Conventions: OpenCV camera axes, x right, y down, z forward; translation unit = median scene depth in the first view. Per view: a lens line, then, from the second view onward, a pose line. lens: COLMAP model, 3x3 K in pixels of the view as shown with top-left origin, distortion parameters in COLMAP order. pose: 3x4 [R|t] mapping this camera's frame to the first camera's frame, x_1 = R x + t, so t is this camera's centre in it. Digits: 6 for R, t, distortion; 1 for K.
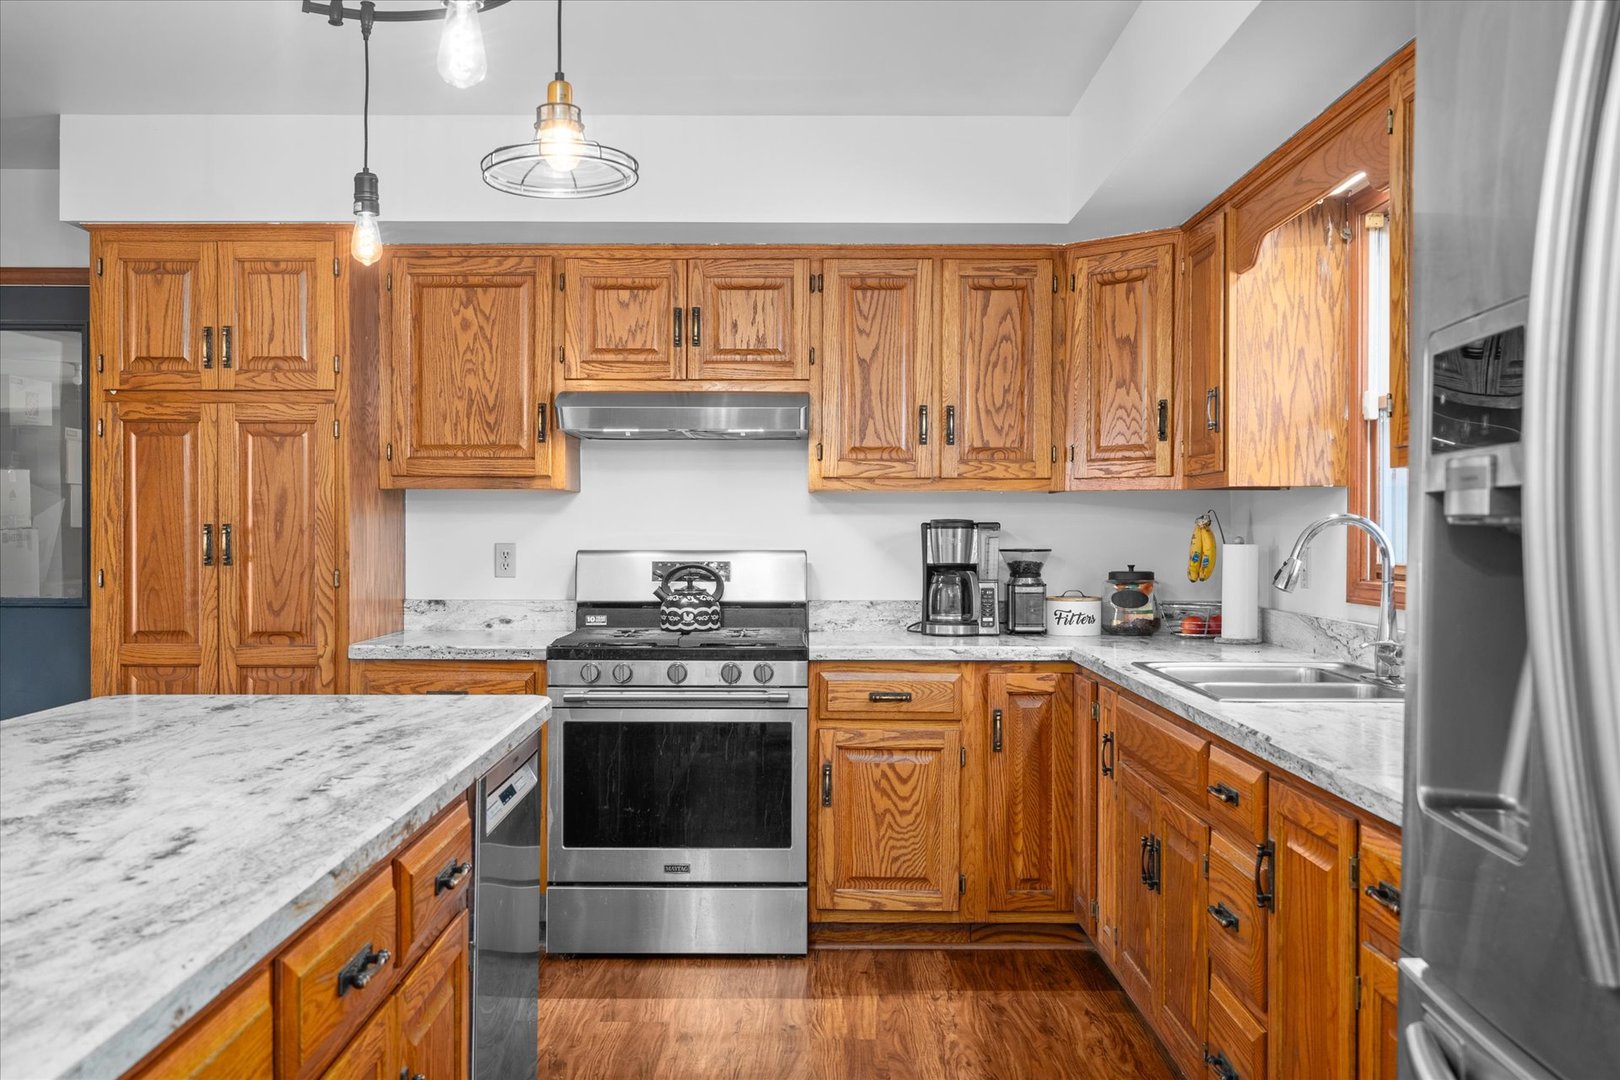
lens RADIAL K [[1500.8, 0, 804.1], [0, 1500.8, 541.4], [0, 0, 1]] dist [0.033963, 0.000000]
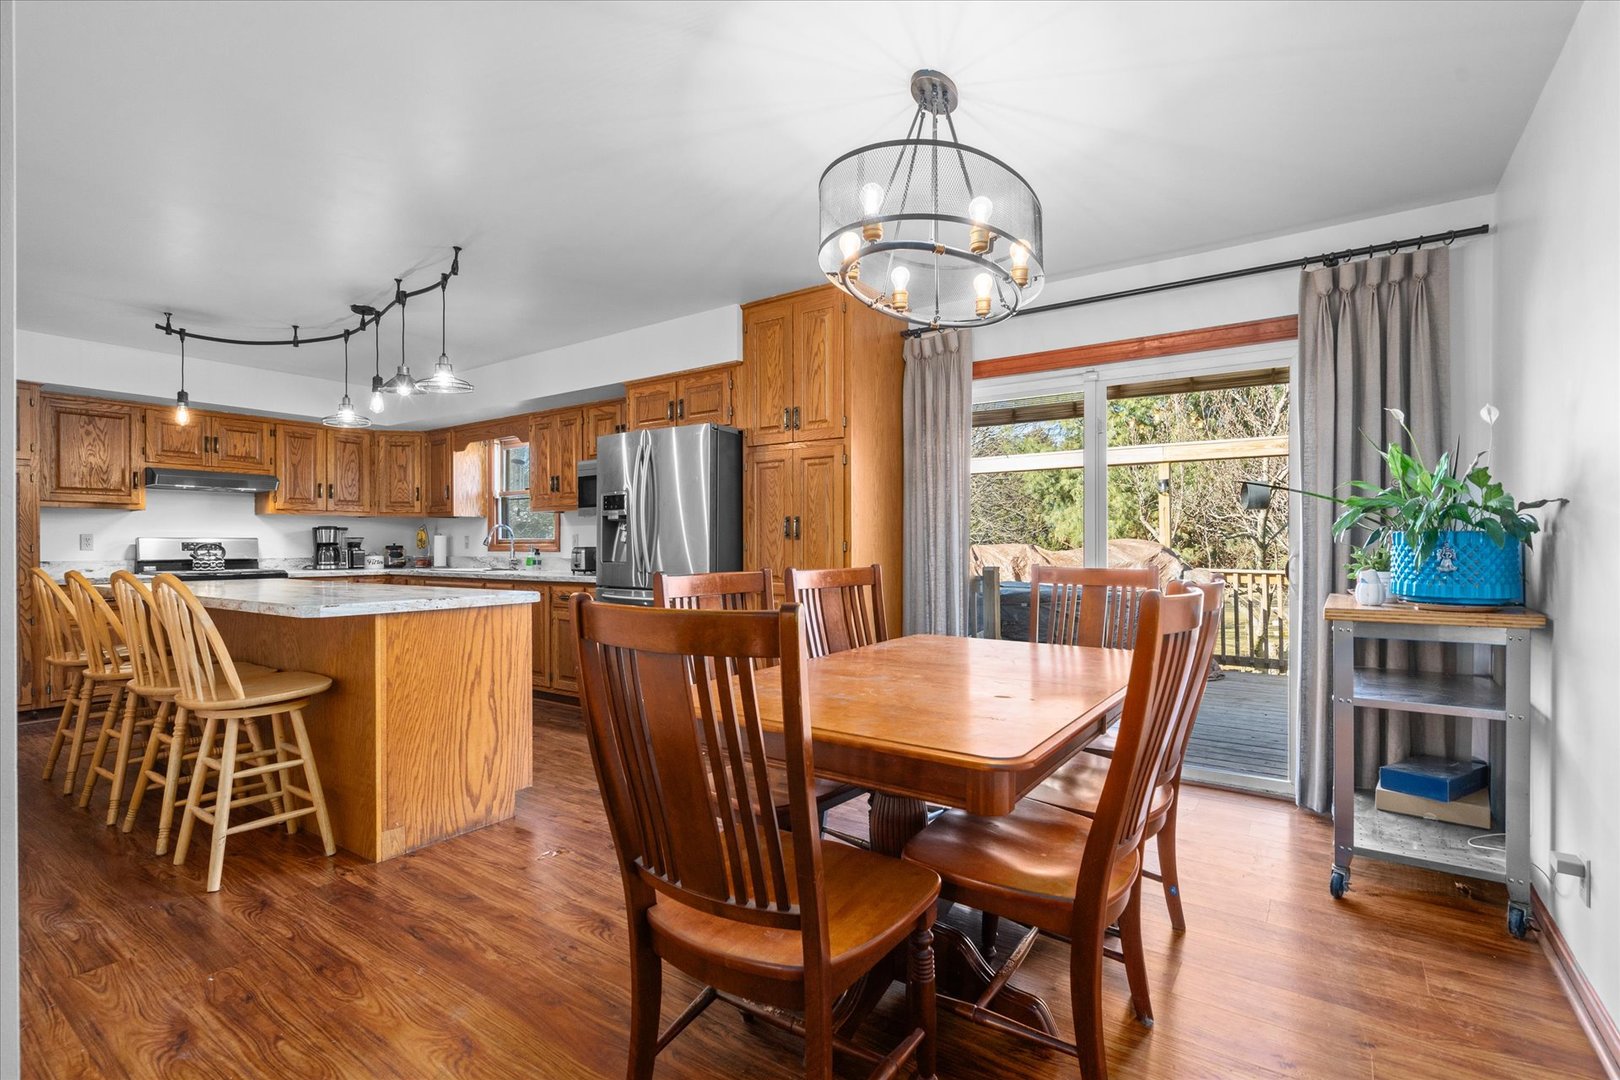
lens RADIAL K [[732.7, 0, 796.6], [0, 732.7, 545.0], [0, 0, 1]] dist [-0.004965, 0.002520]
pose [[0.579032, -0.005073, 0.815289, -0.495394], [0.012059, 0.999925, -0.002343, 0.032901], [-0.815216, 0.011188, 0.579049, -0.448526]]
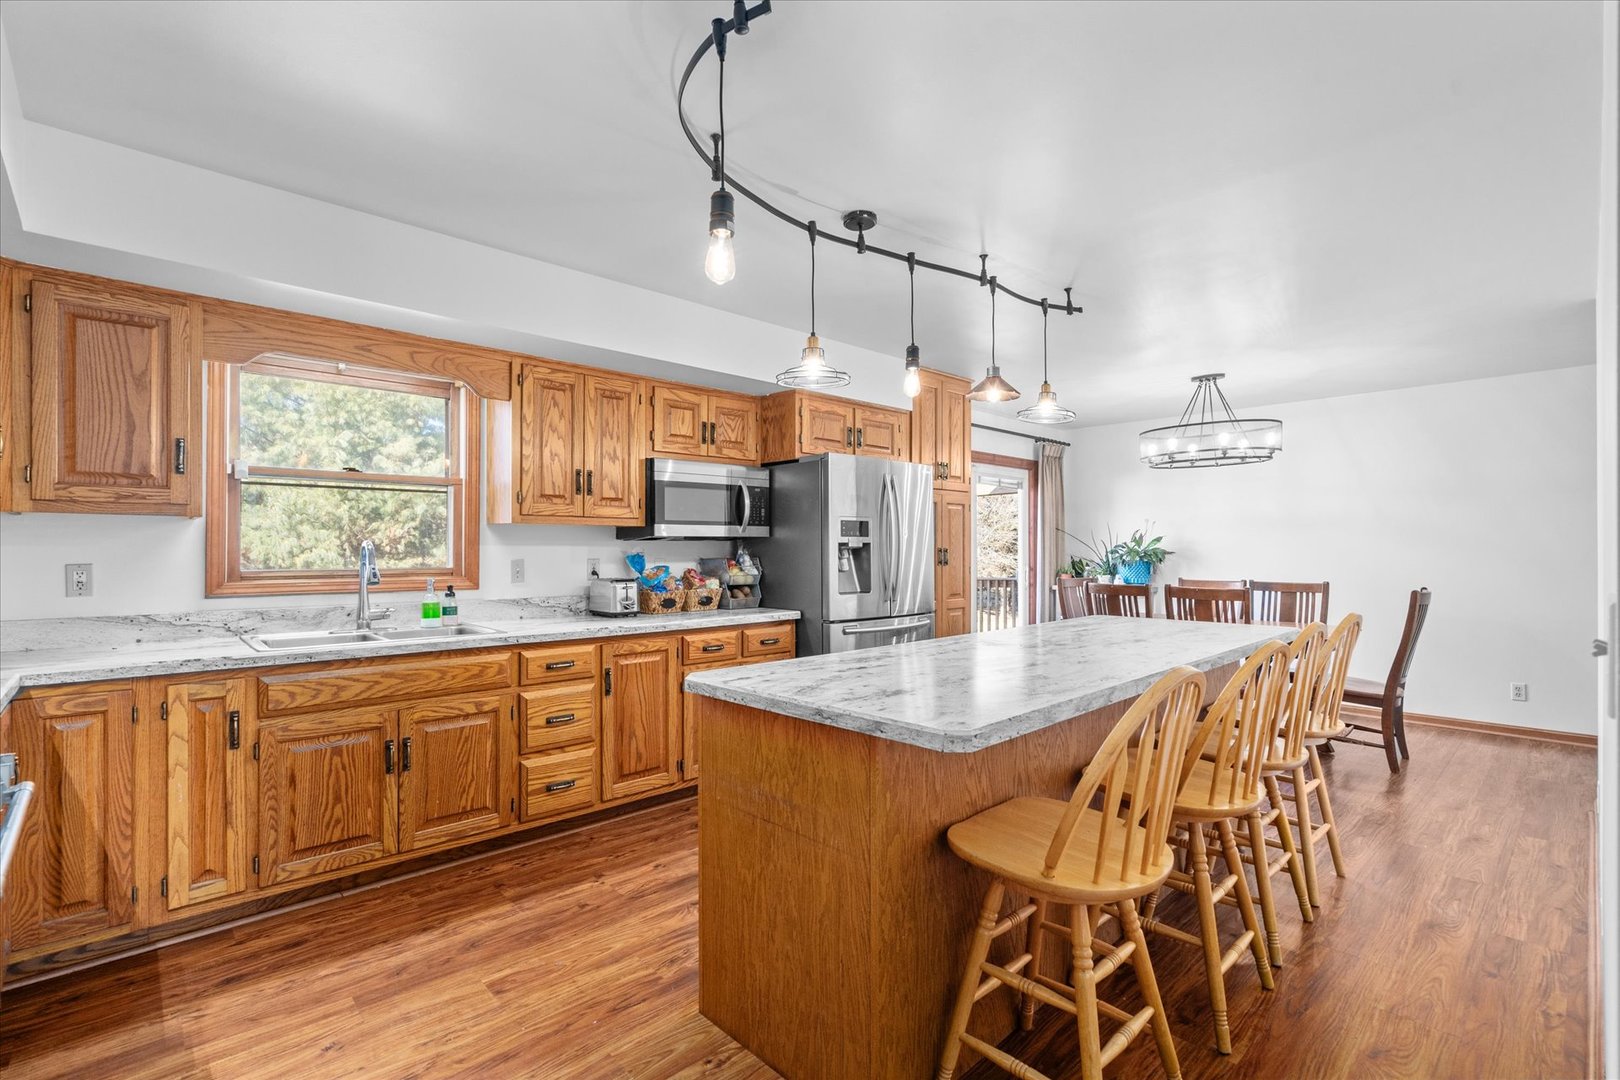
lens RADIAL K [[732.7, 0, 804.4], [0, 732.7, 547.8], [0, 0, 1]] dist [-0.004965, 0.002520]
pose [[-0.678380, -0.004453, 0.734698, -0.465502], [0.004562, 0.999937, 0.010273, -0.011206], [-0.734697, 0.010321, -0.678317, 0.874539]]
